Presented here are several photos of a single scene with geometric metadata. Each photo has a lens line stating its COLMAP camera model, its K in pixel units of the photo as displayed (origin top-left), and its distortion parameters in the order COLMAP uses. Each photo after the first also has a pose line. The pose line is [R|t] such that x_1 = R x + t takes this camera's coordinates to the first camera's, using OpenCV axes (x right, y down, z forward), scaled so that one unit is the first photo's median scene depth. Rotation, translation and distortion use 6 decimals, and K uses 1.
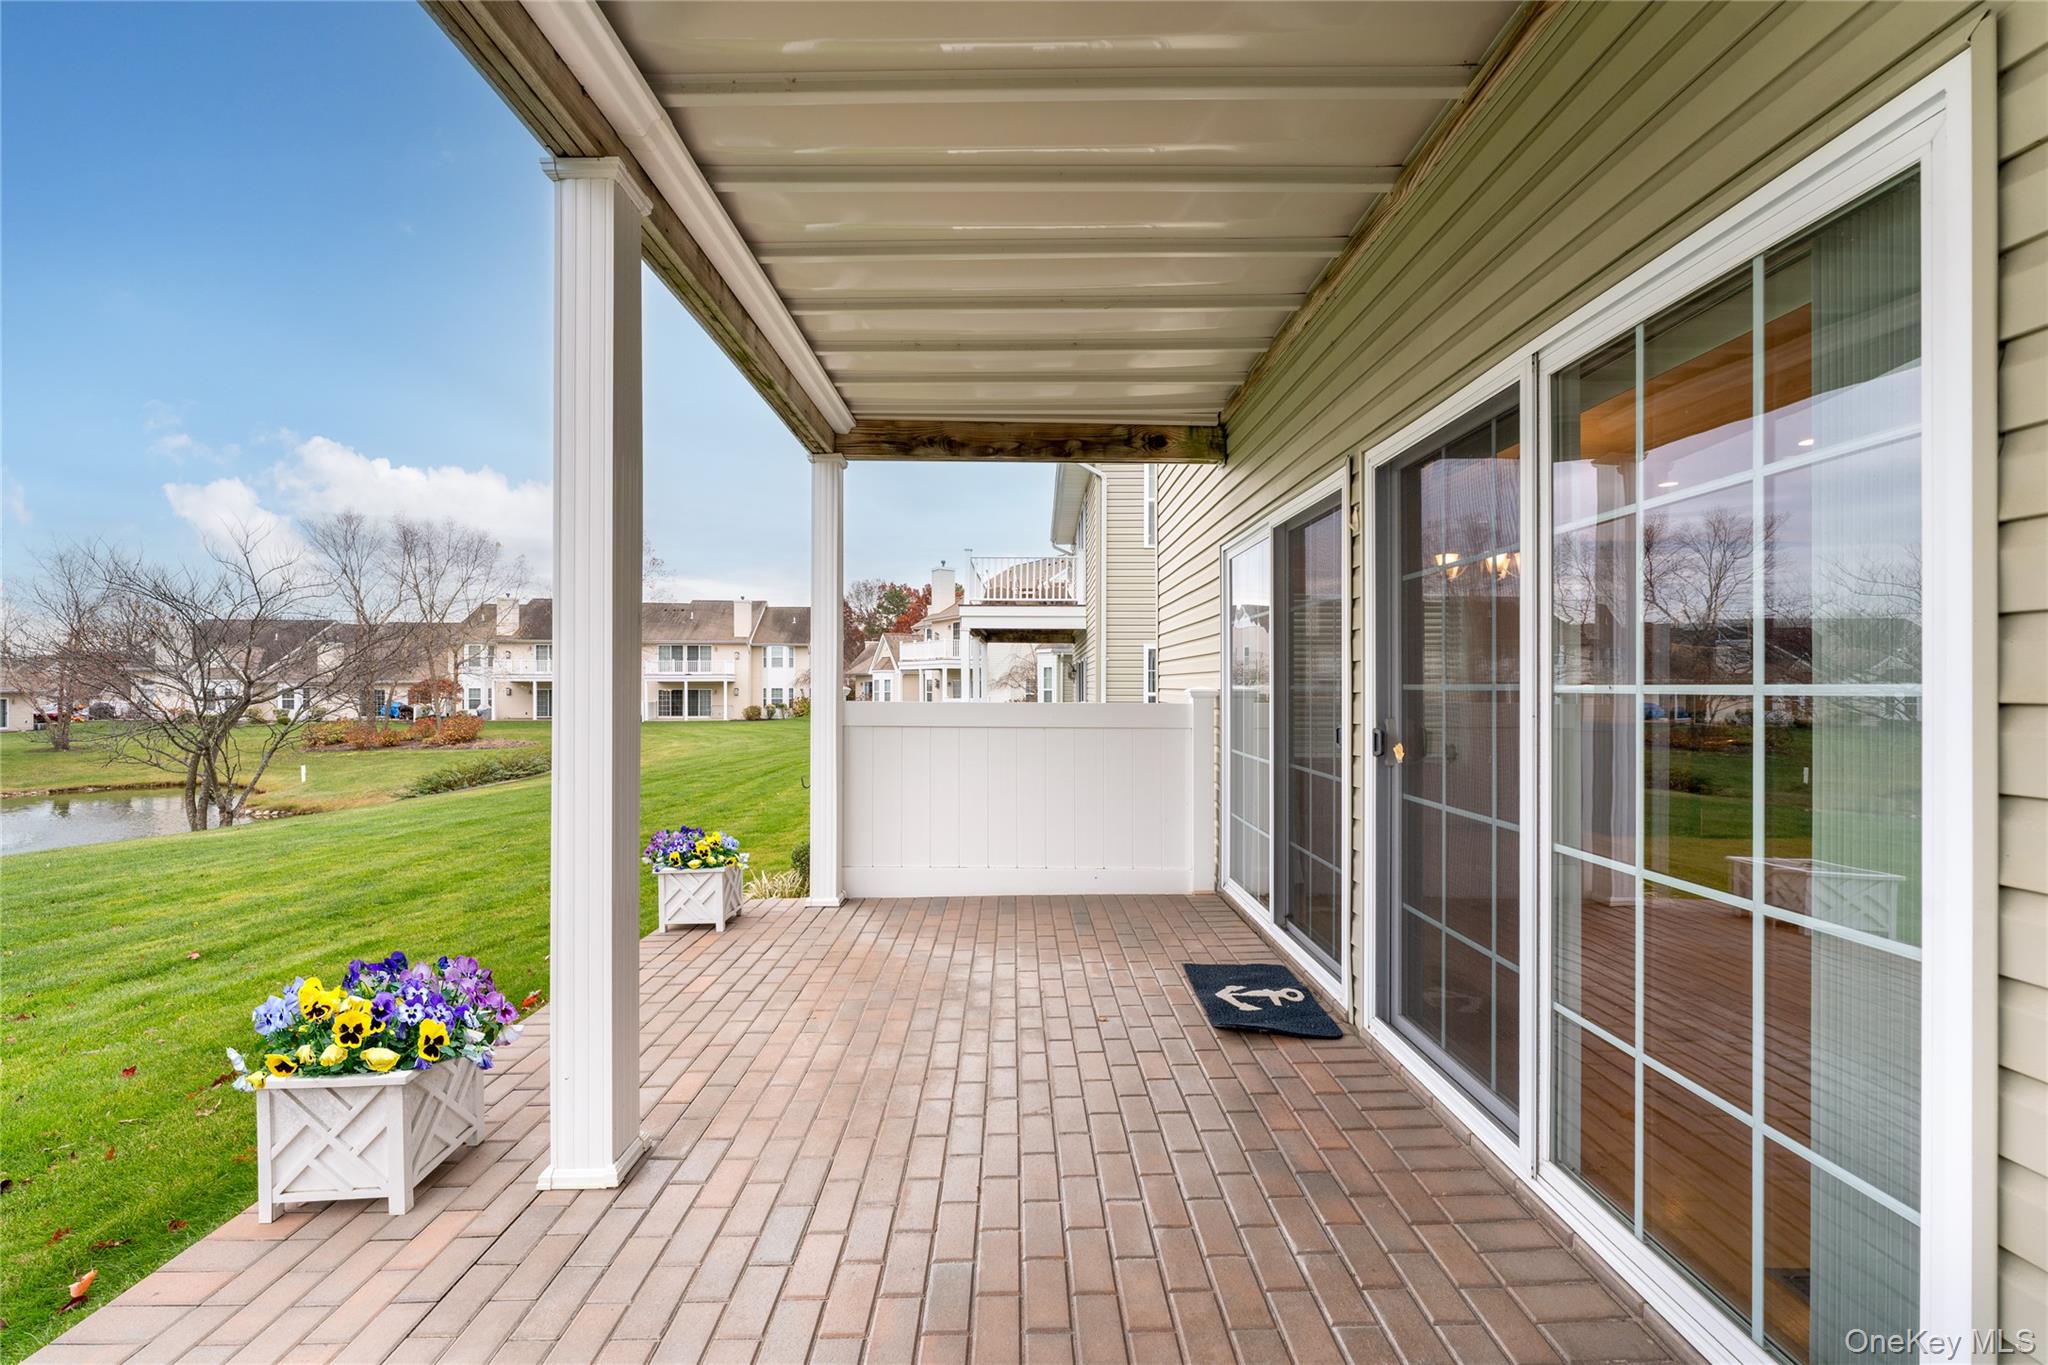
lens RADIAL K [[813.7, 0, 1024.0], [0, 813.7, 682.5], [0, 0, 1]] dist [-0.000519, -0.000196]
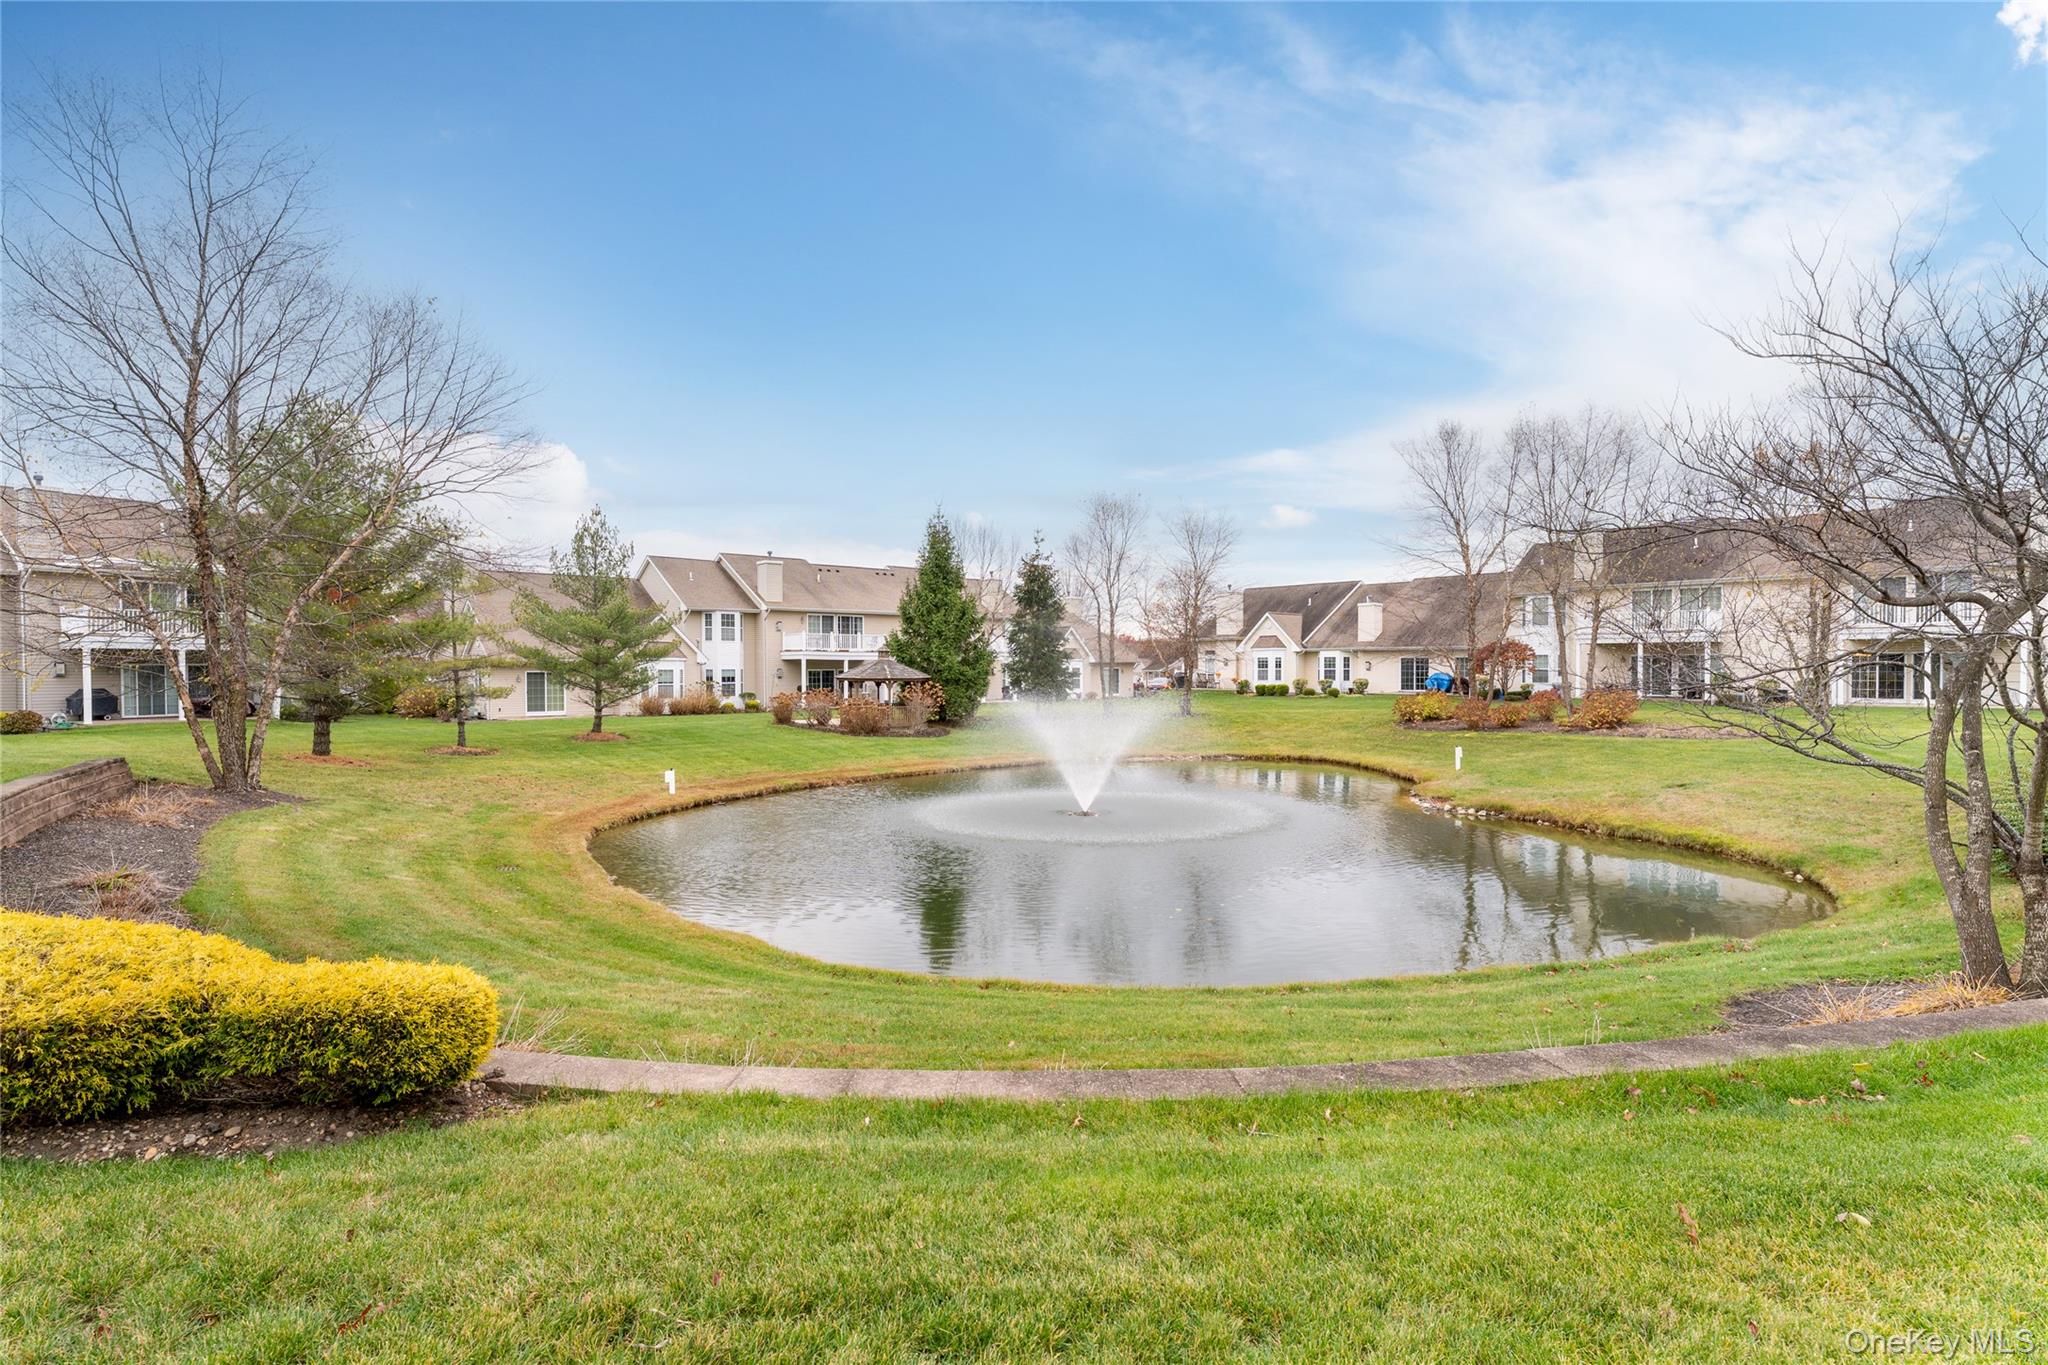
lens RADIAL K [[975.0, 0, 1024.0], [0, 975.0, 682.5], [0, 0, 1]] dist [-0.002450, -0.000238]
pose [[0.601516, 0.011605, -0.798777, -3.076780], [0.004350, 0.999832, 0.017802, 0.182788], [0.798849, -0.014183, 0.601364, 1.060655]]
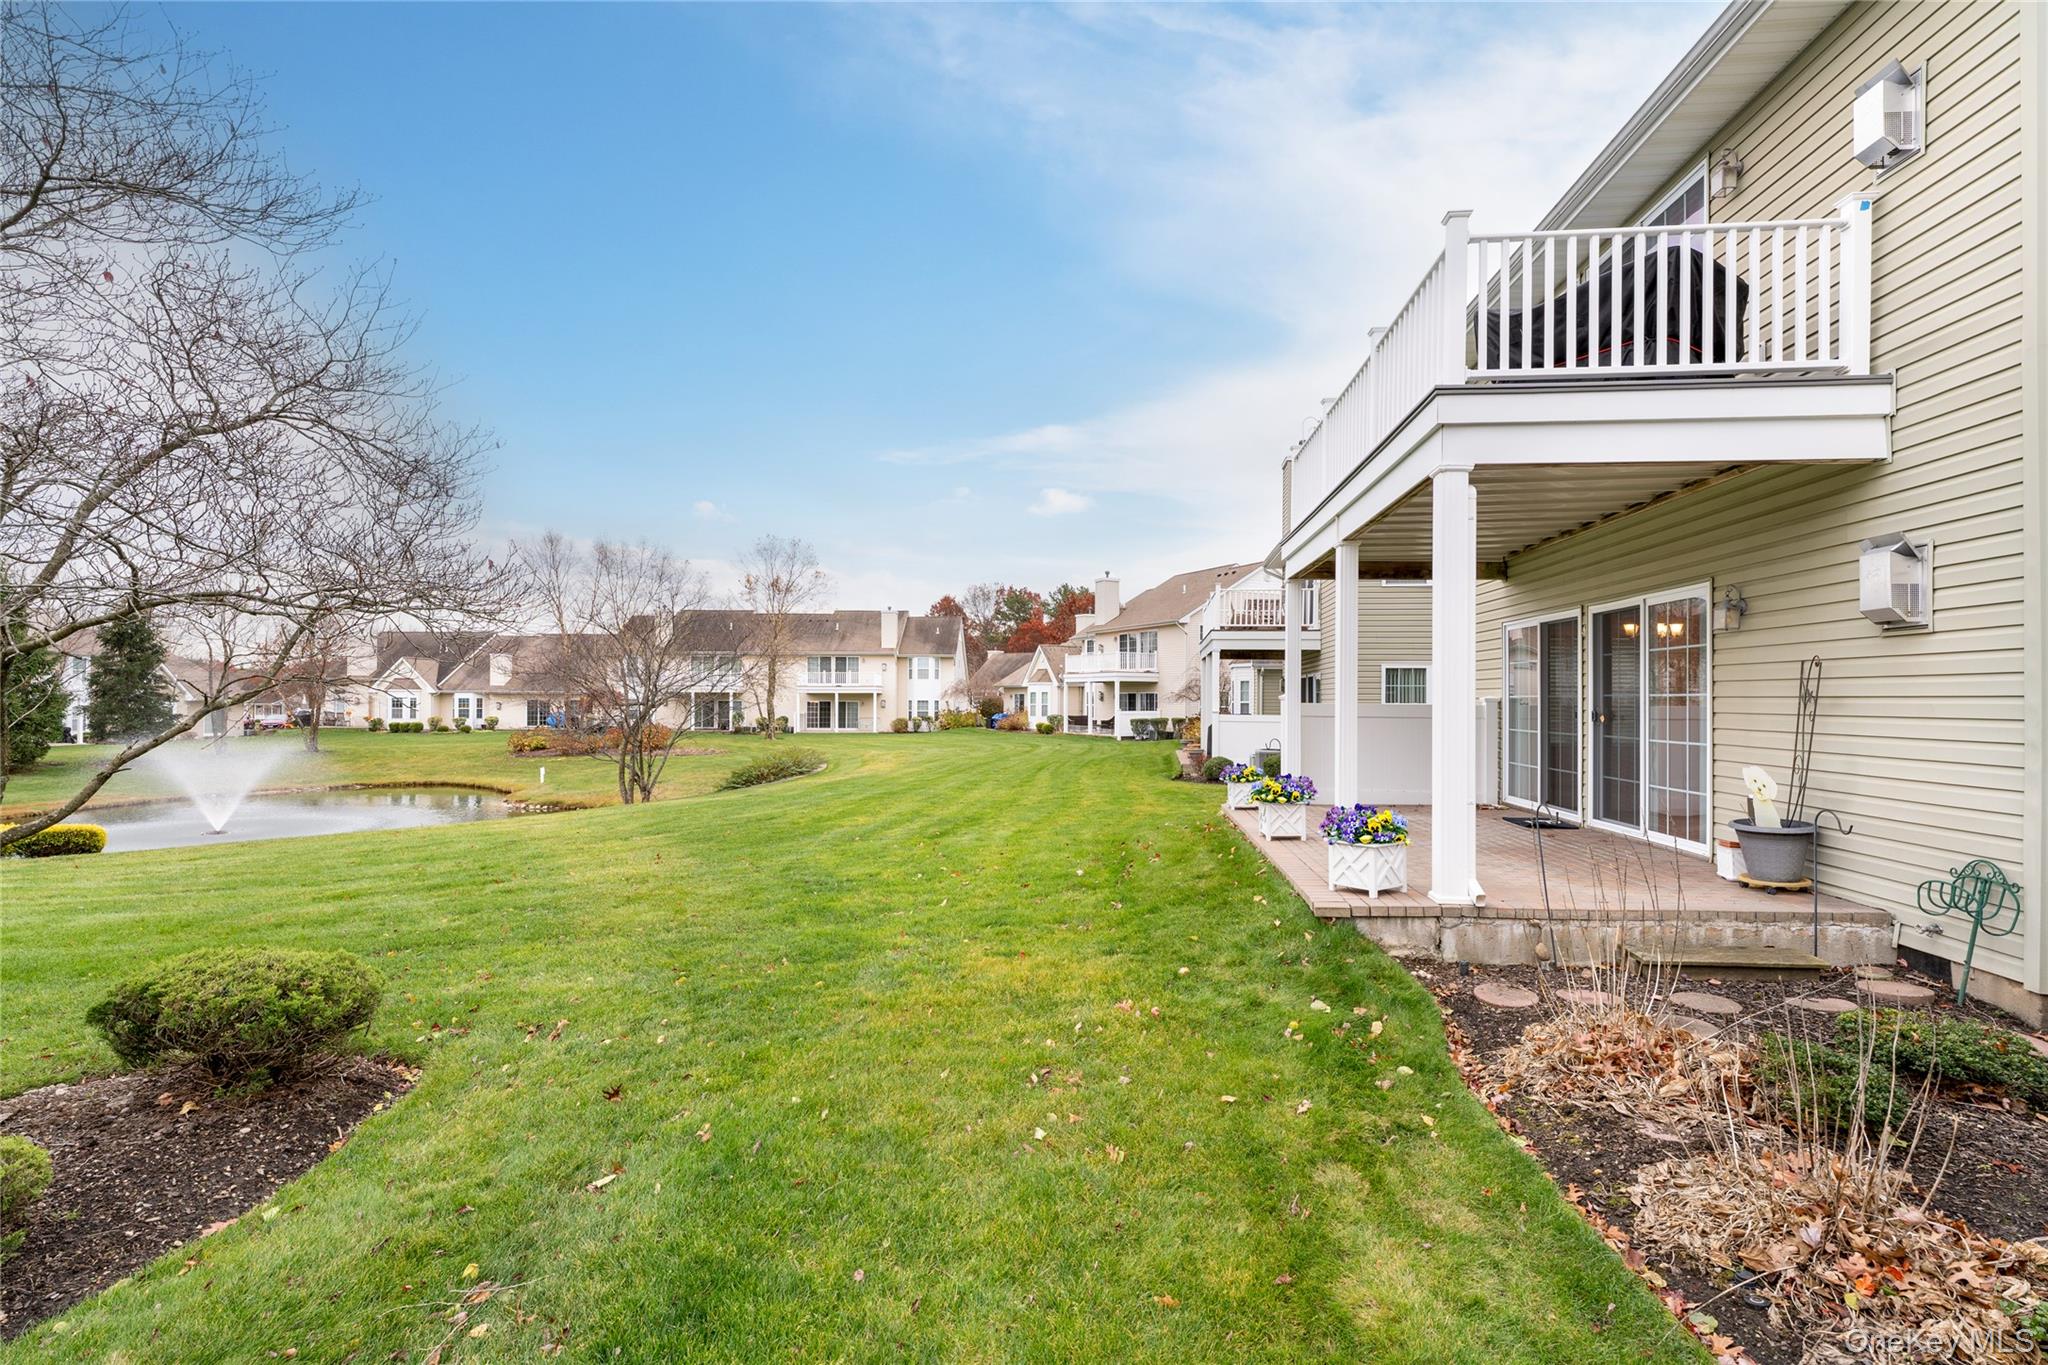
lens RADIAL K [[947.4, 0, 1025.4], [0, 947.4, 690.1], [0, 0, 1]] dist [-0.002119, -0.000357]
pose [[0.993866, 0.004139, -0.110517, -0.710864], [-0.004820, 0.999971, -0.005889, 0.010567], [0.110489, 0.006386, 0.993857, -1.516026]]
